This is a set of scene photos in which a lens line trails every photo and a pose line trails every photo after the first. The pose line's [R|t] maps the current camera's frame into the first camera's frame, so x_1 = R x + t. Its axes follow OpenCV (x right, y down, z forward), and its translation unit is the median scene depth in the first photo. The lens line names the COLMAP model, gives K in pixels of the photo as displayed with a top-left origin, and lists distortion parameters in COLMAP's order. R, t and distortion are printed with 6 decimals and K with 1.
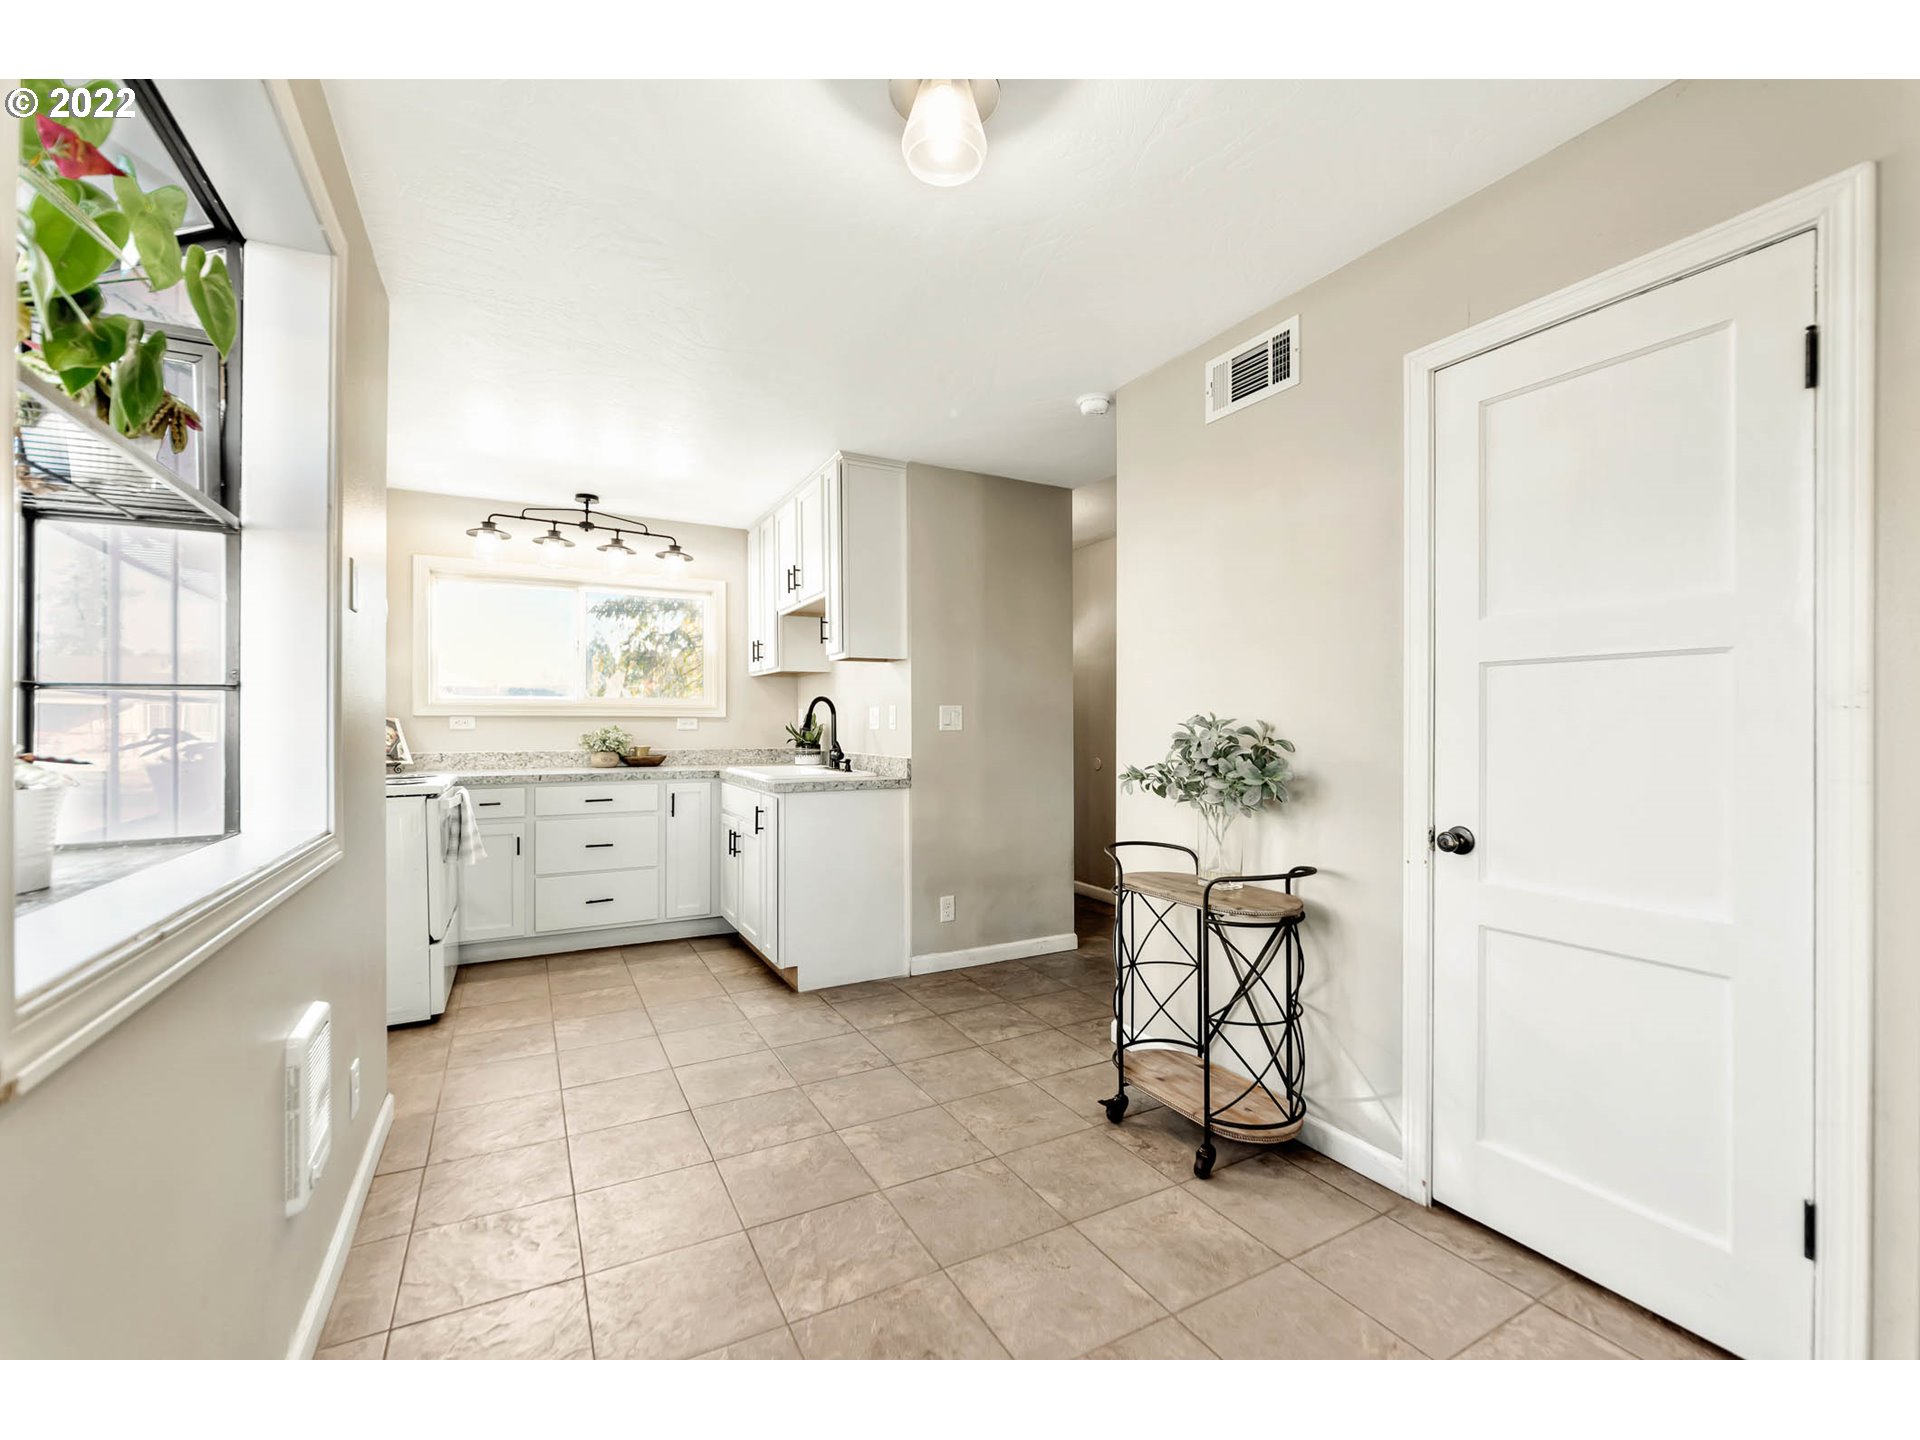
lens RADIAL K [[811.9, 0, 998.0], [0, 811.9, 727.7], [0, 0, 1]] dist [-0.001788, -0.000860]
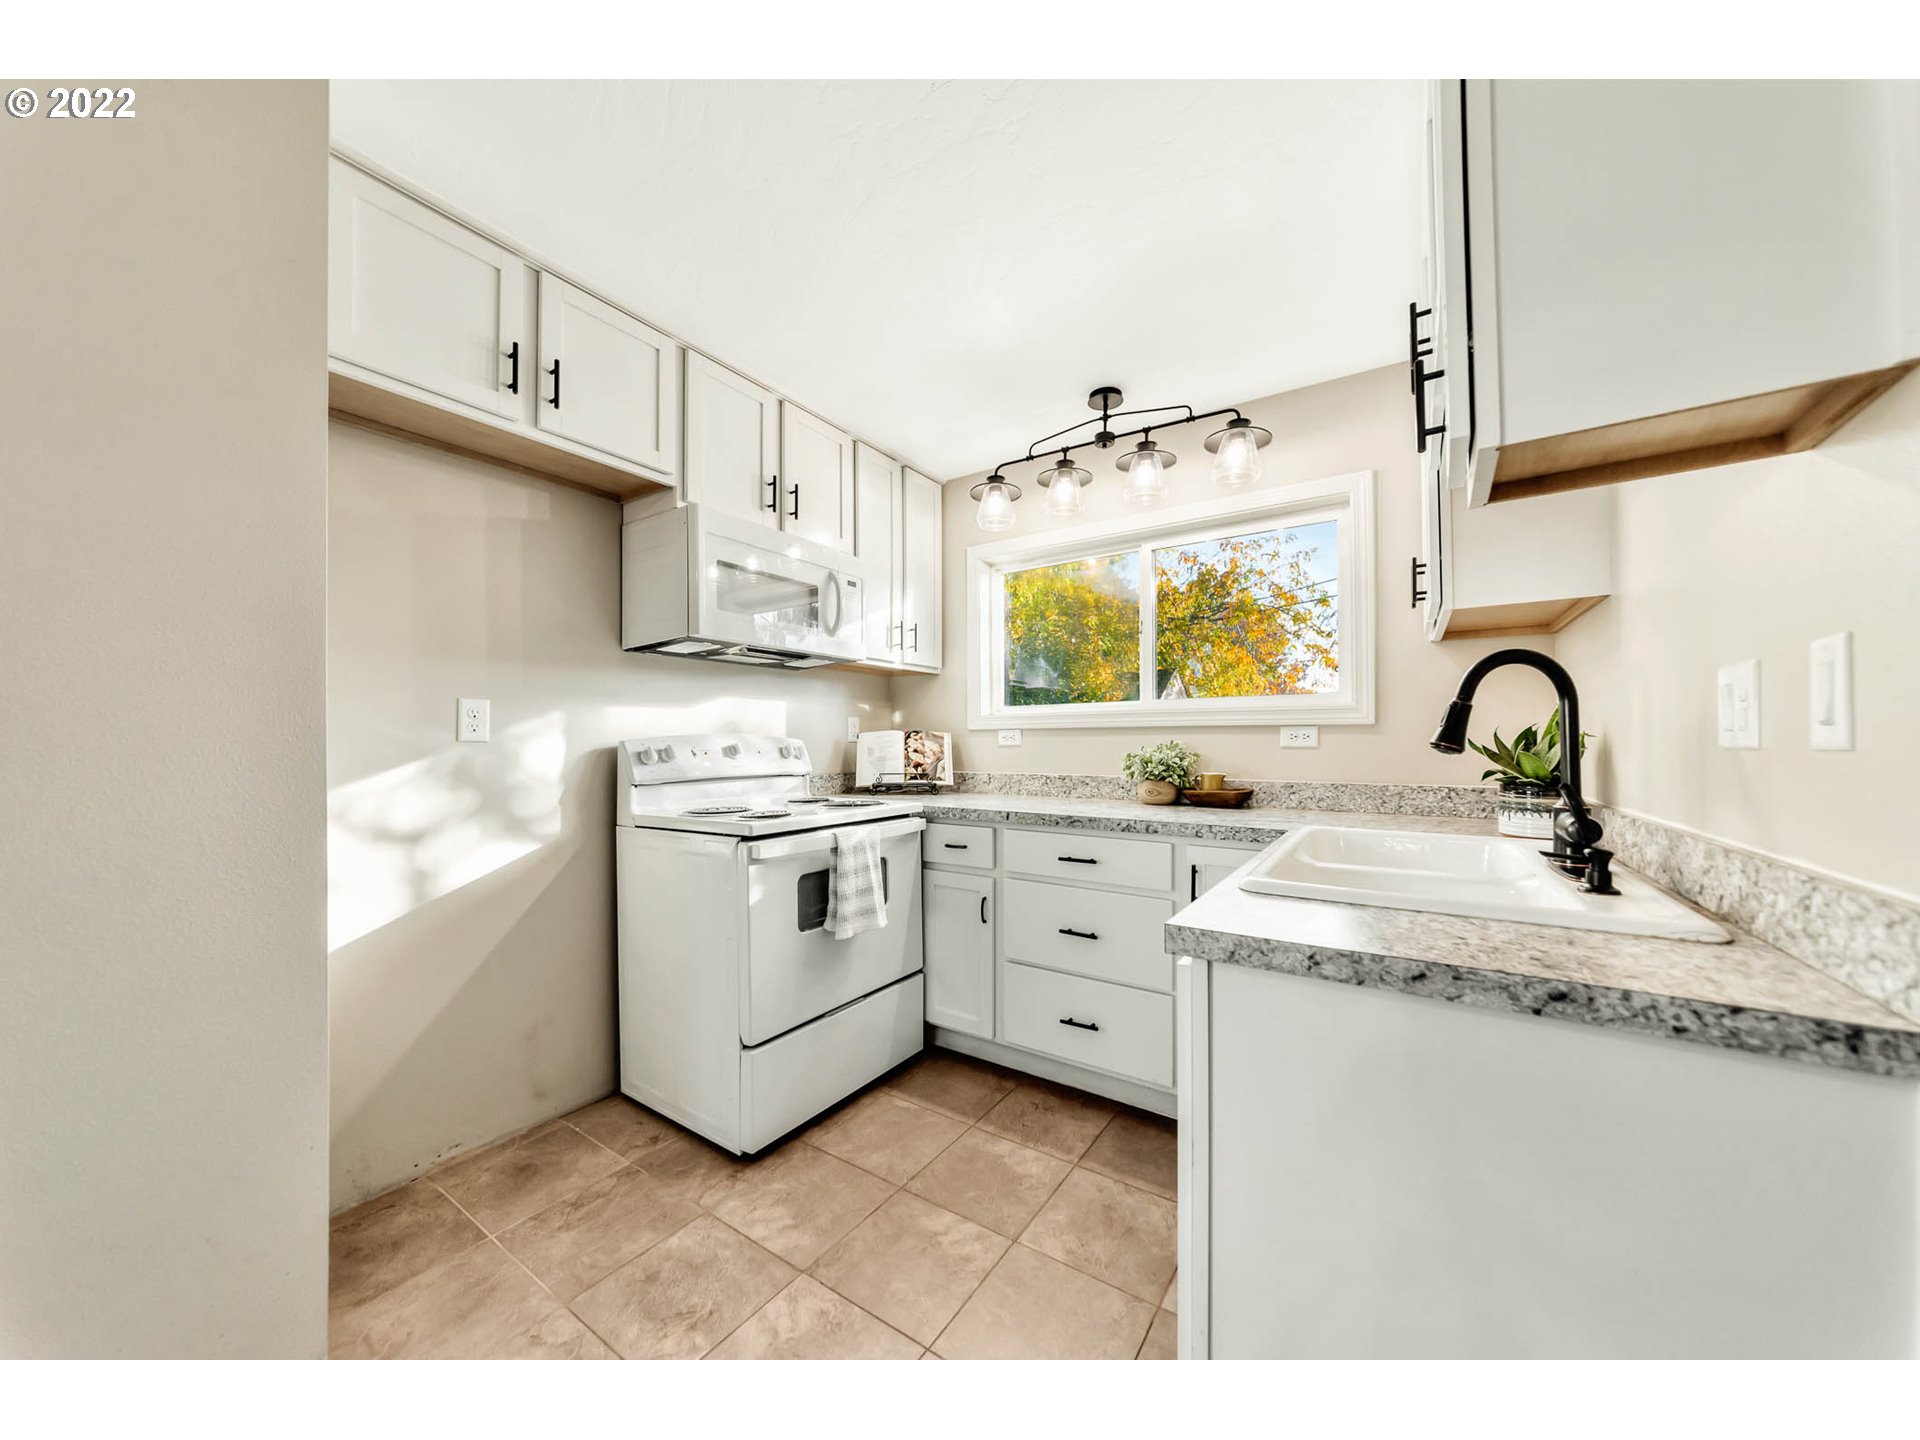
lens RADIAL K [[685.0, 0, 940.1], [0, 685.0, 738.7], [0, 0, 1]] dist [-0.001355, -0.000546]
pose [[0.433331, -0.006090, -0.901214, -0.066225], [-0.002940, 0.999962, -0.008171, 0.001414], [0.901230, 0.006190, 0.433297, 0.673312]]
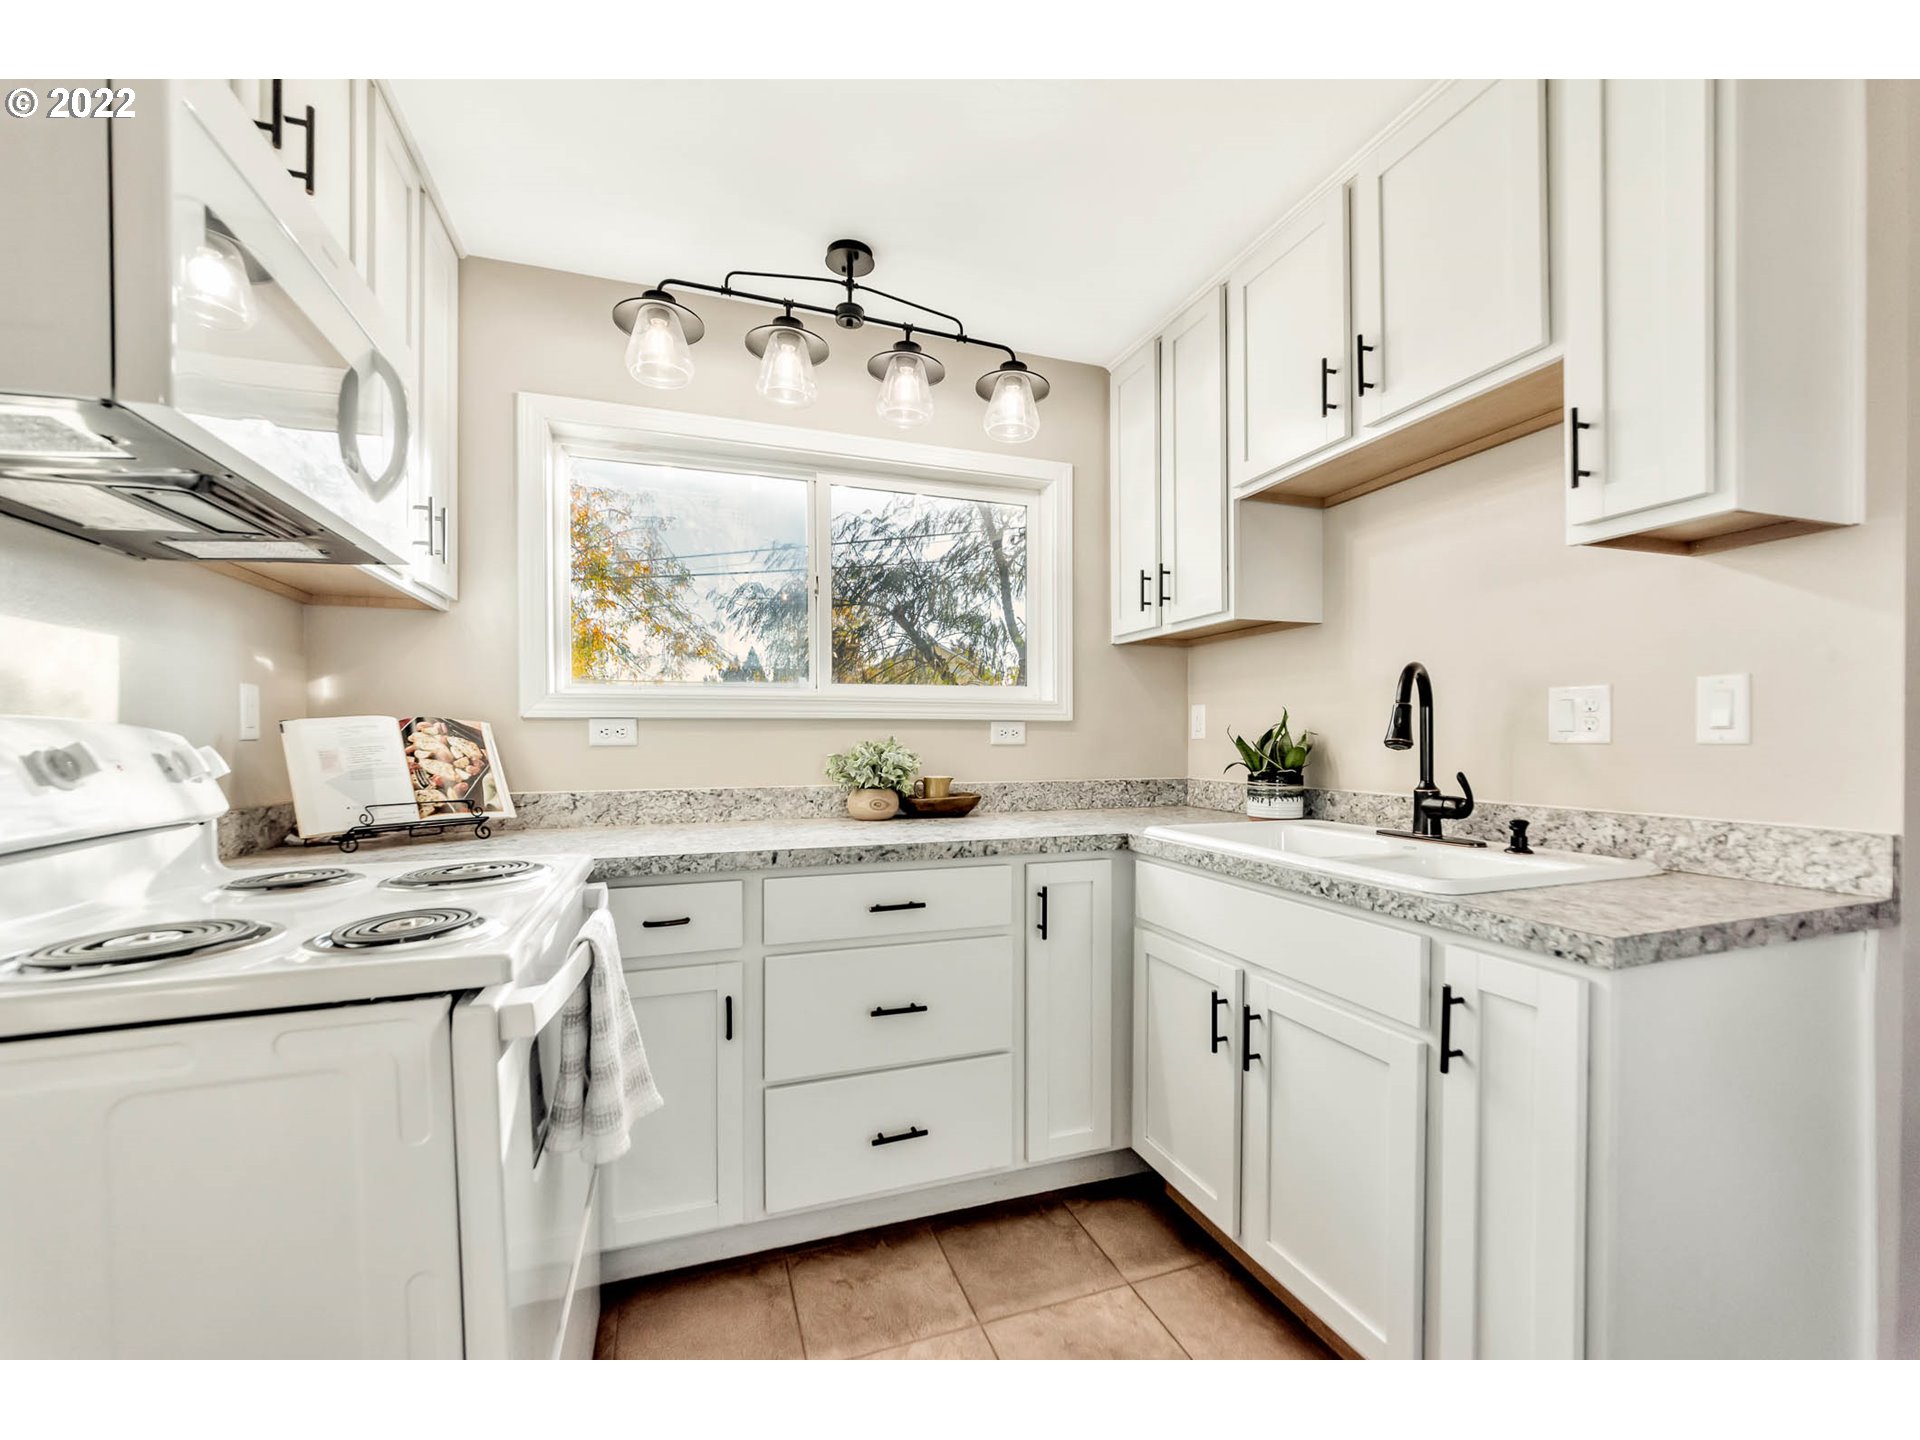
lens RADIAL K [[811.9, 0, 1002.7], [0, 811.9, 751.2], [0, 0, 1]] dist [-0.001788, -0.000860]
pose [[0.987340, -0.000089, -0.158616, -0.362975], [0.001925, 0.999933, 0.011422, 0.000801], [0.158604, -0.011583, 0.987274, 0.574578]]
